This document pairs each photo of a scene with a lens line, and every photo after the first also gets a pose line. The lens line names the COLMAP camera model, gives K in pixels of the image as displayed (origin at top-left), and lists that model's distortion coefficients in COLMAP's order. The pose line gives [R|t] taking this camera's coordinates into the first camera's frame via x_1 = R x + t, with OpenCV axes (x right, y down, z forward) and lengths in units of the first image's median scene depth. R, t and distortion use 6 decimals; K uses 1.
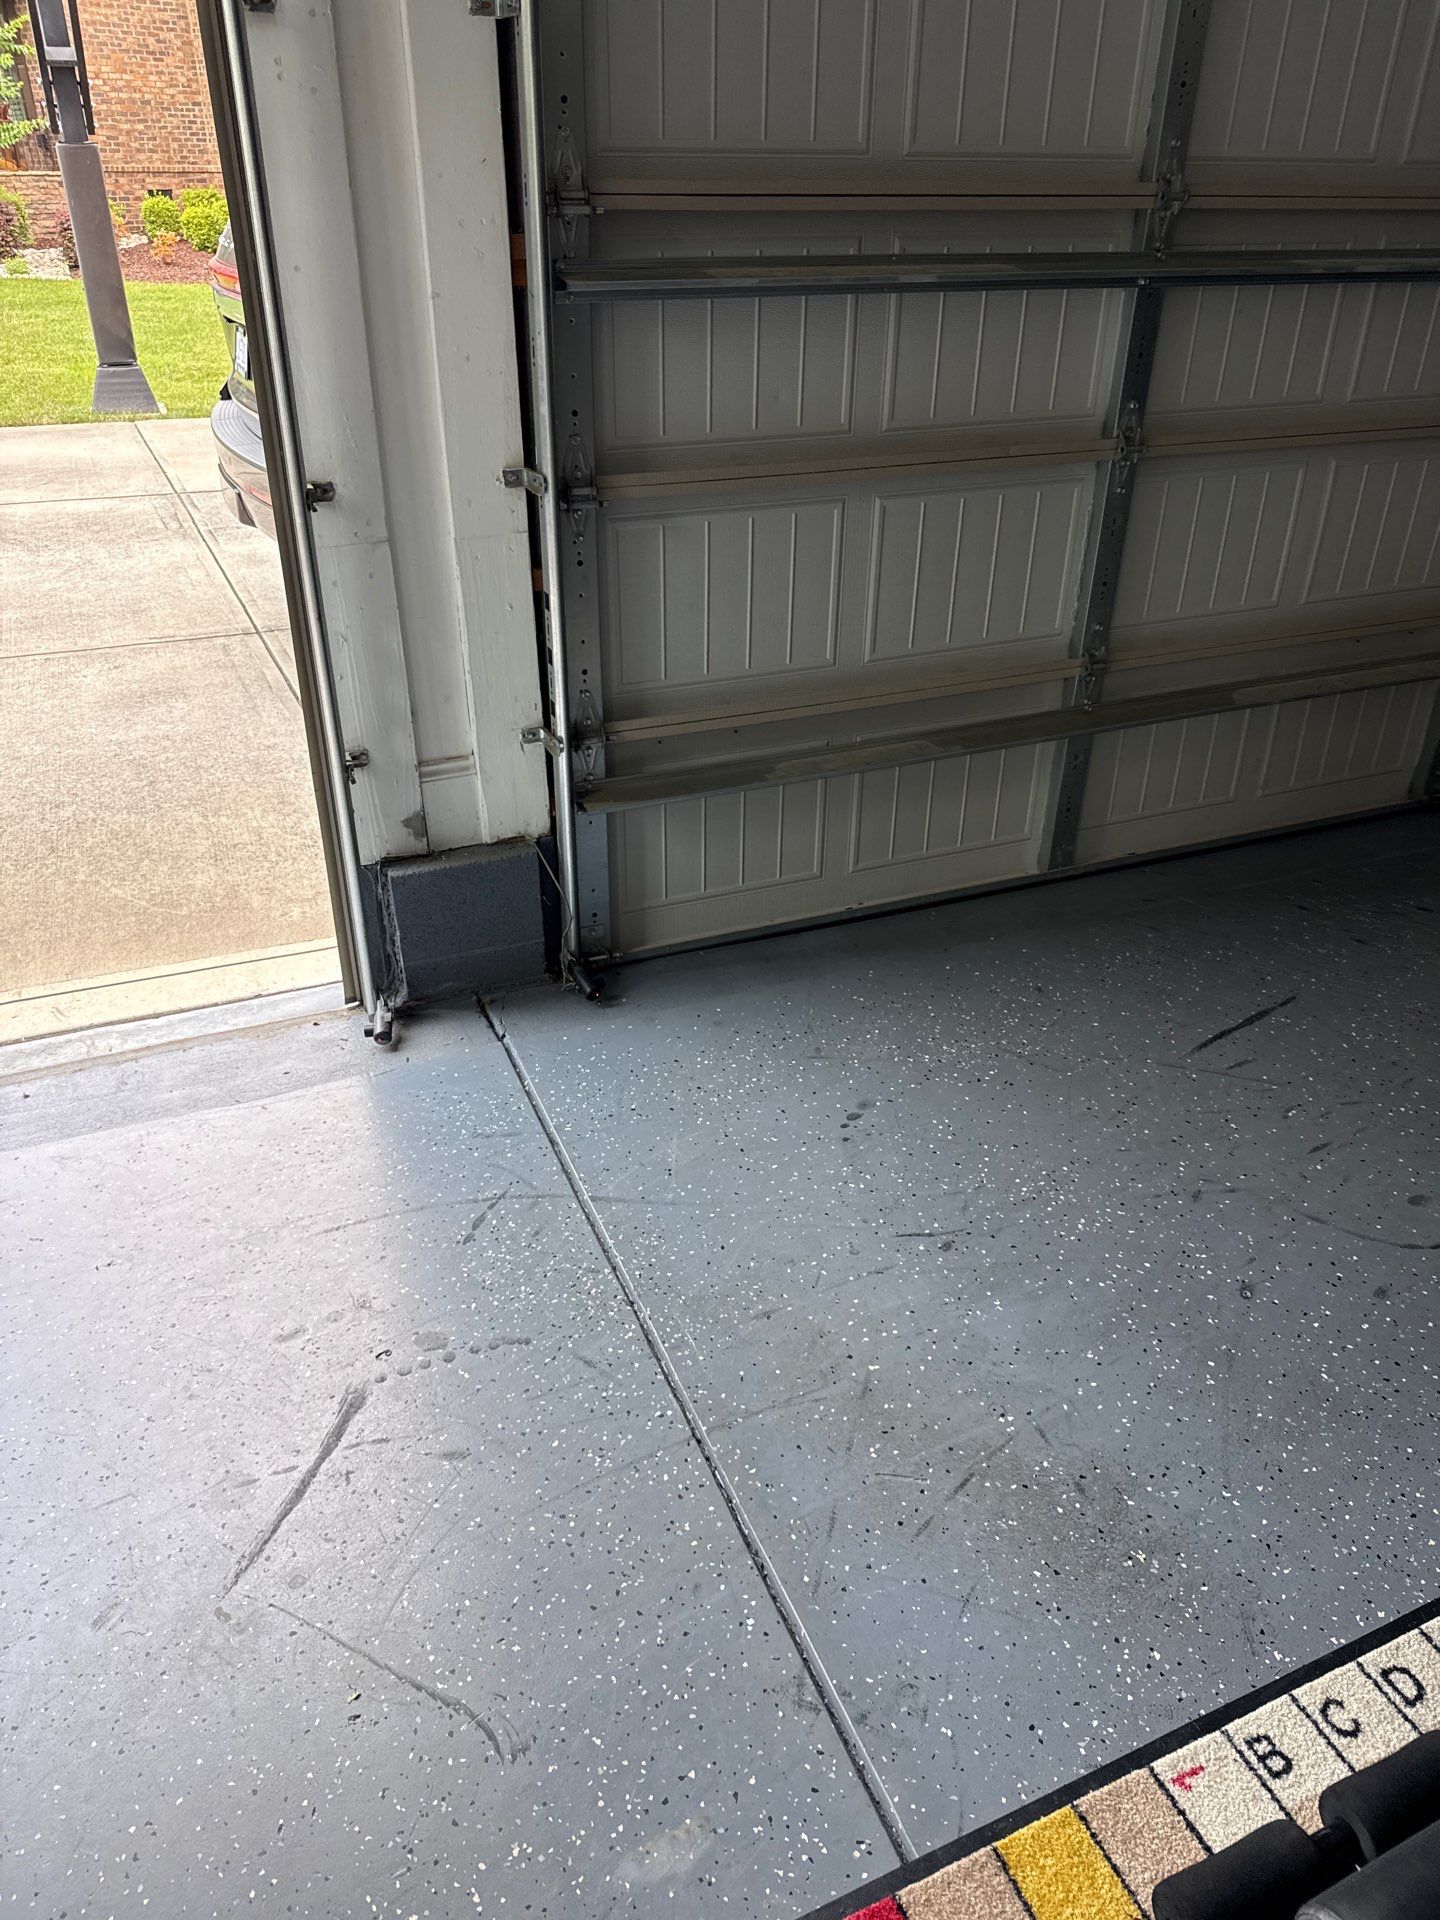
lens RADIAL K [[1369.2, 0, 725.8], [0, 1369.2, 957.0], [0, 0, 1]] dist [0.029004, -0.031478]
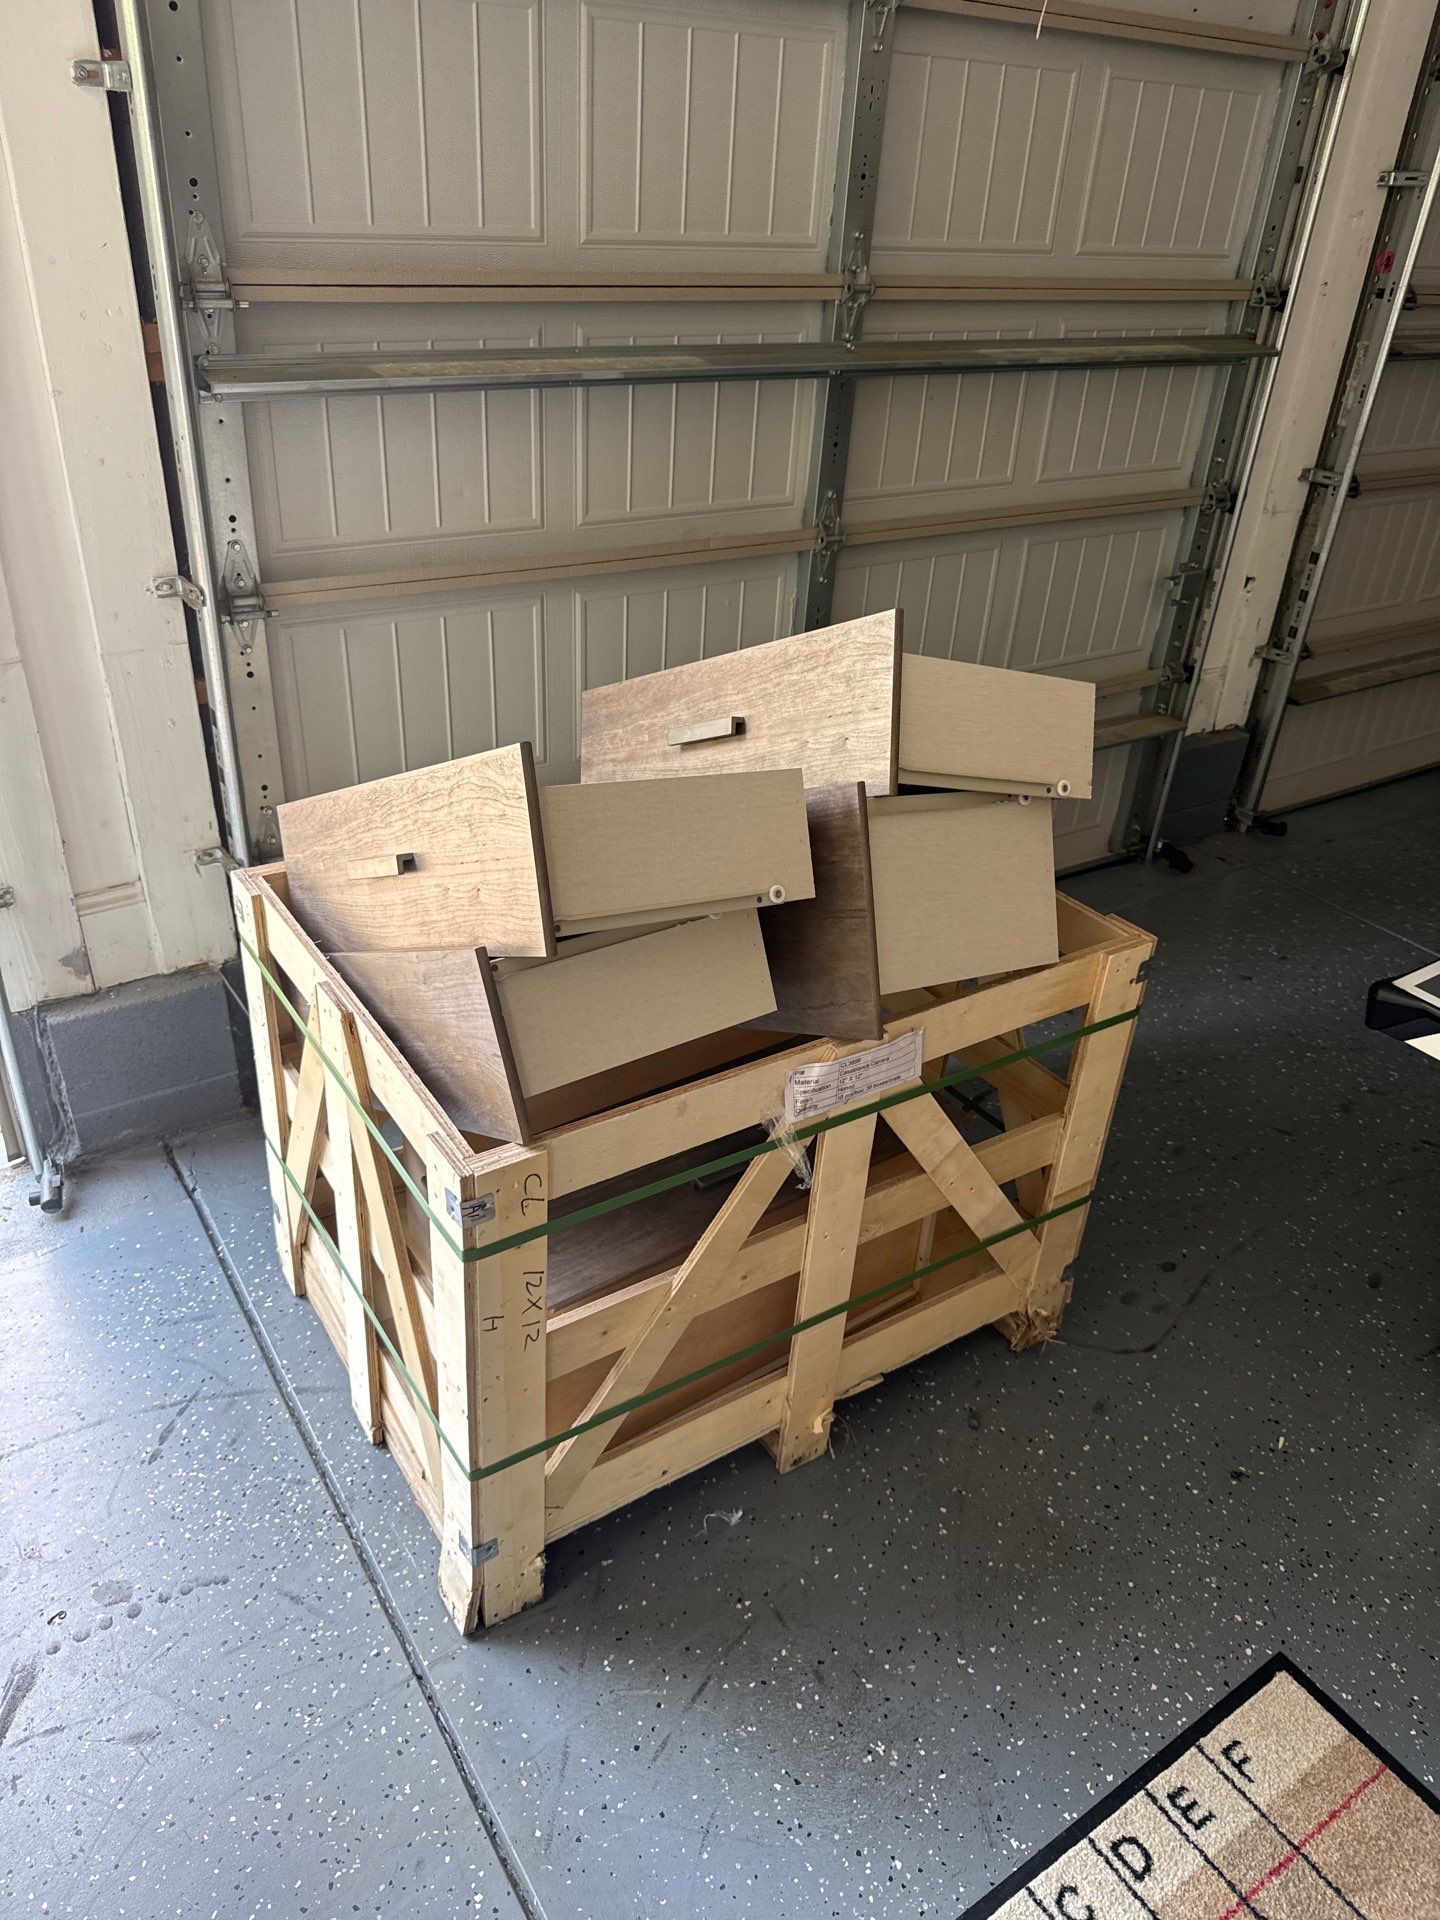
lens RADIAL K [[1369.2, 0, 721.1], [0, 1369.2, 948.8], [0, 0, 1]] dist [0.029004, -0.031478]
pose [[0.983257, -0.051603, 0.174768, 0.036609], [0.047307, 0.998469, 0.028664, -0.132123], [-0.175979, -0.019916, 0.984192, 0.048331]]
